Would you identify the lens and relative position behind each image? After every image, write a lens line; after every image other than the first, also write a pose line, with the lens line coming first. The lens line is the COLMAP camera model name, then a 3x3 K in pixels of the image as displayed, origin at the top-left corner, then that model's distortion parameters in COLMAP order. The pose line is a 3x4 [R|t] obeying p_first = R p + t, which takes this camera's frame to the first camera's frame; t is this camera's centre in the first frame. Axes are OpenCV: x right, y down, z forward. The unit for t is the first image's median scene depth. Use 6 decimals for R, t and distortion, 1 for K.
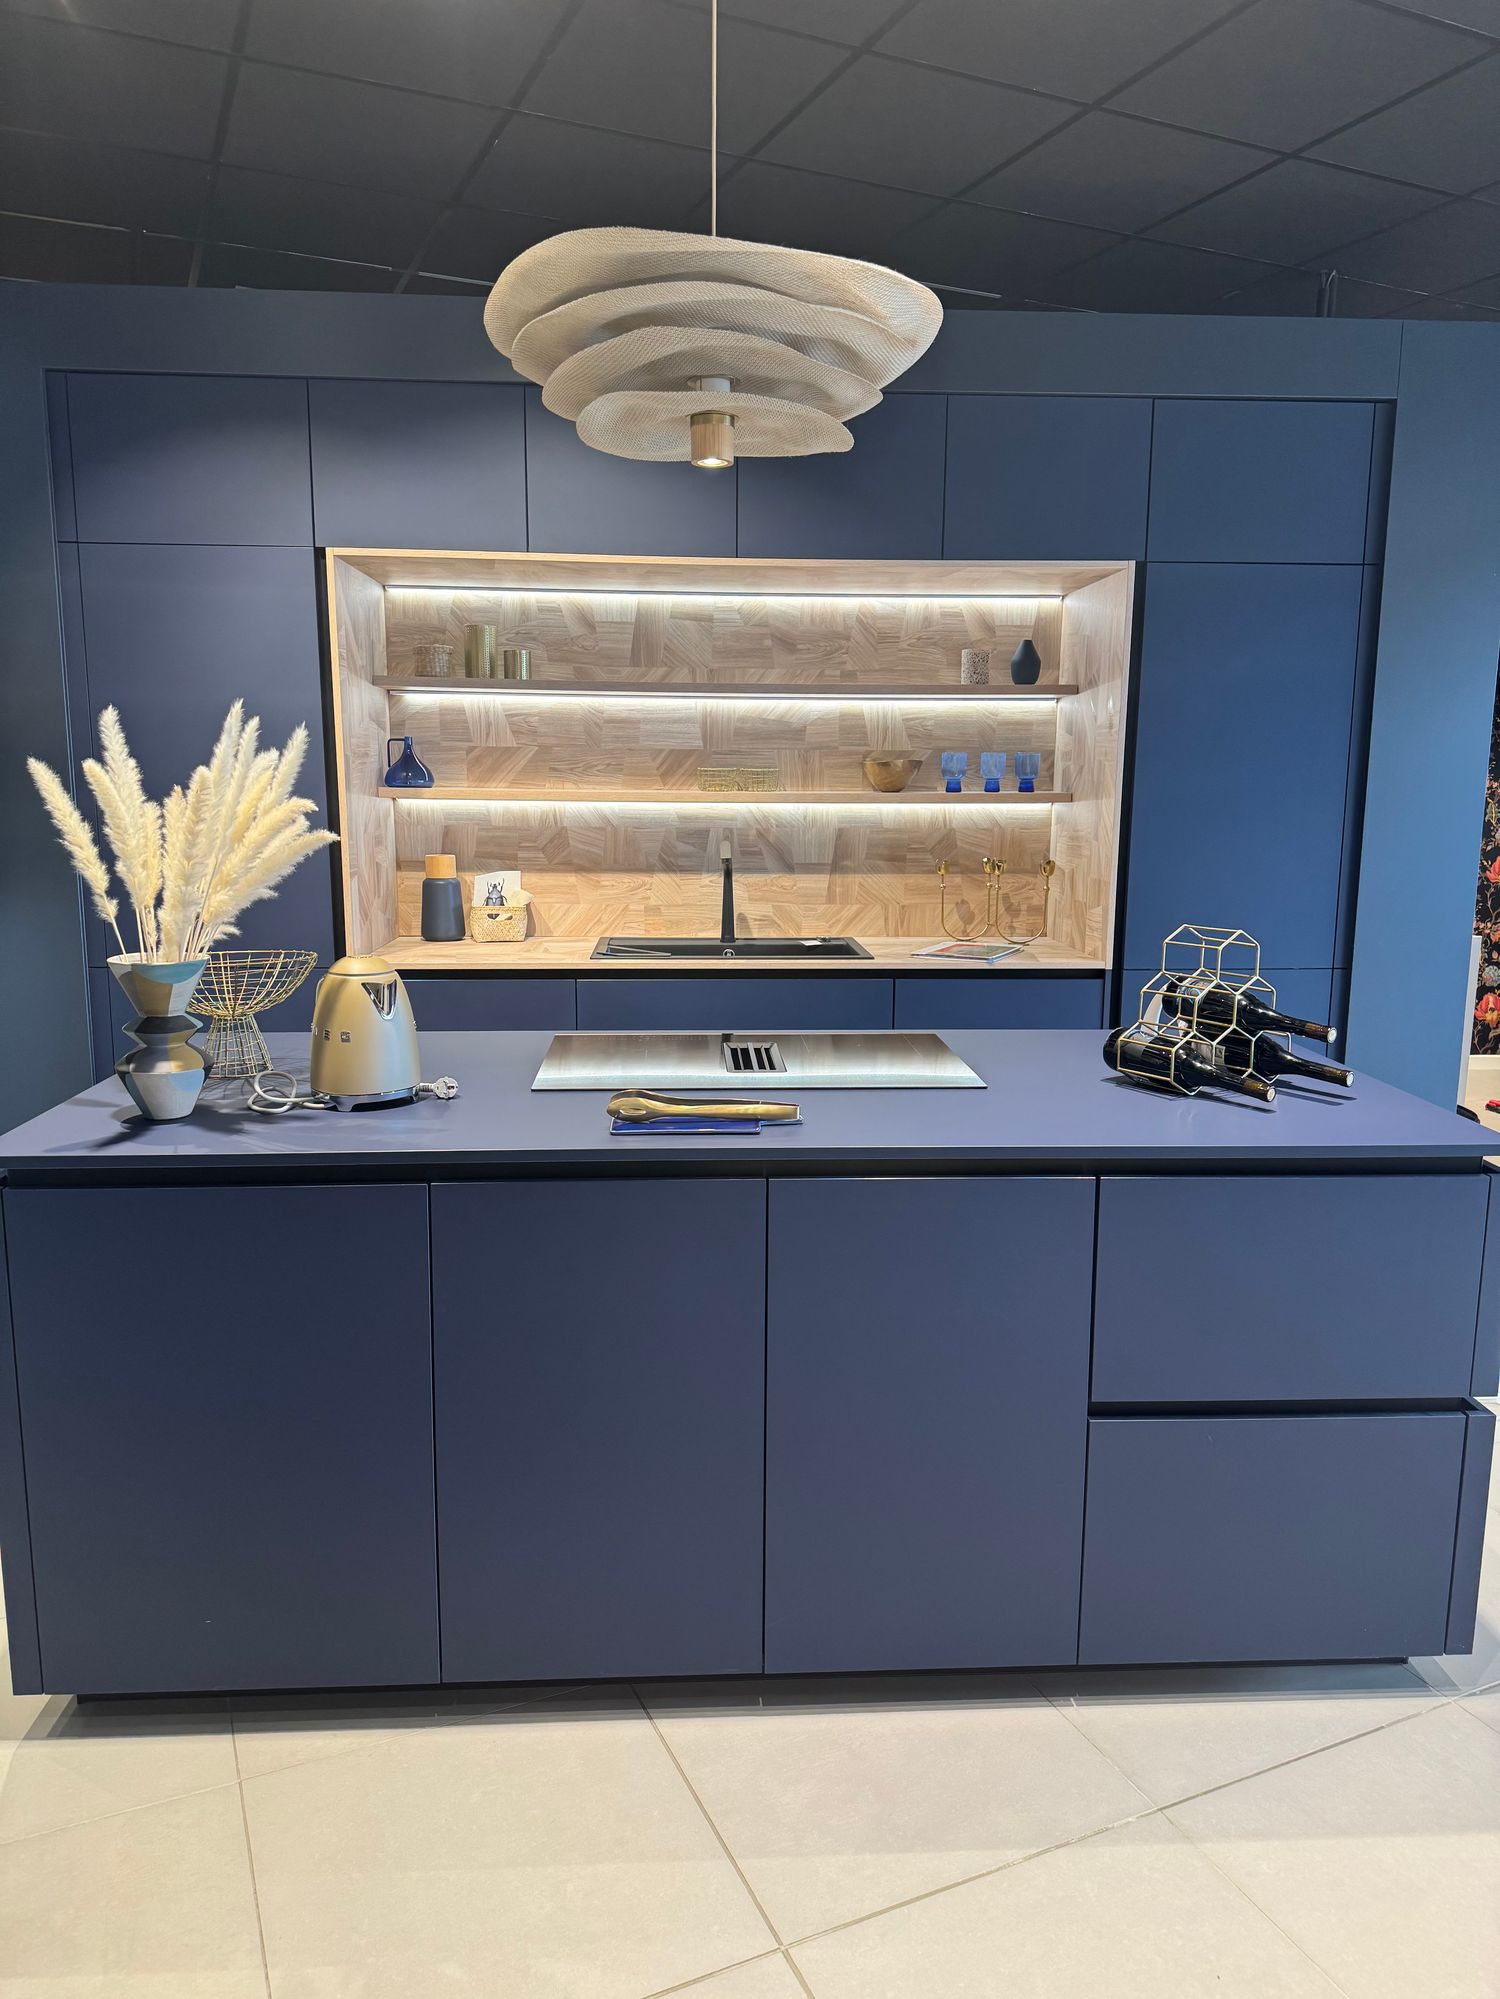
lens RADIAL K [[1410.5, 0, 761.0], [0, 1410.5, 1000.7], [0, 0, 1]] dist [0.211011, -0.207215]
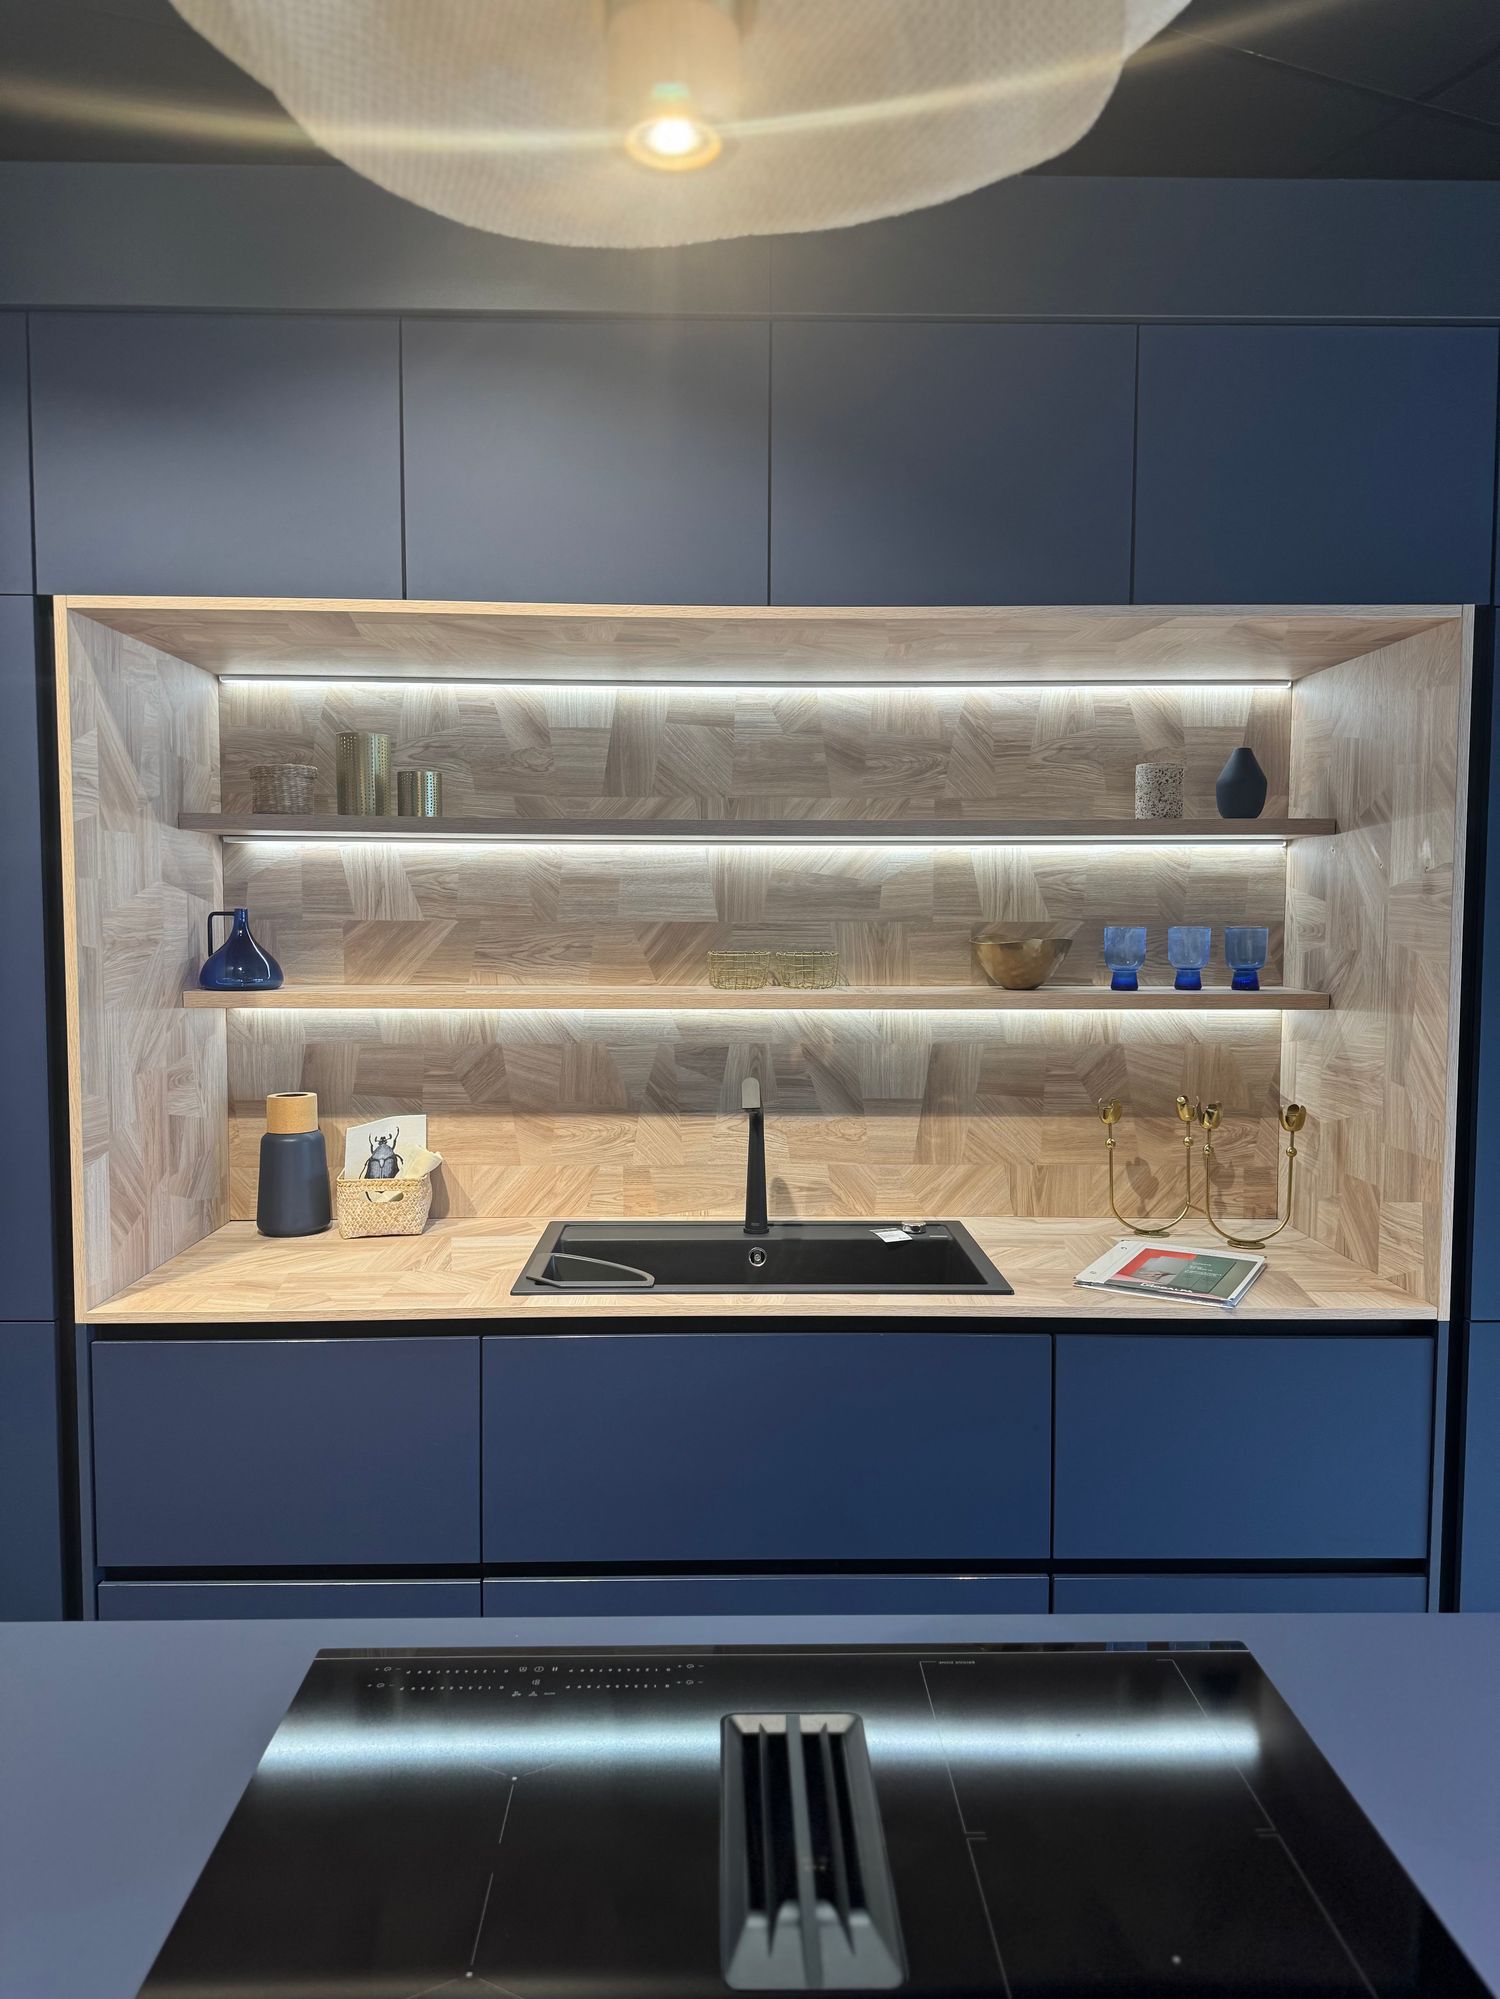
lens RADIAL K [[1410.5, 0, 761.0], [0, 1410.5, 1000.7], [0, 0, 1]] dist [0.211011, -0.207215]
pose [[0.999435, -0.002153, -0.033549, -0.000582], [-0.000990, 0.995631, -0.093373, -0.083870], [0.033603, 0.093353, 0.995066, 0.379840]]
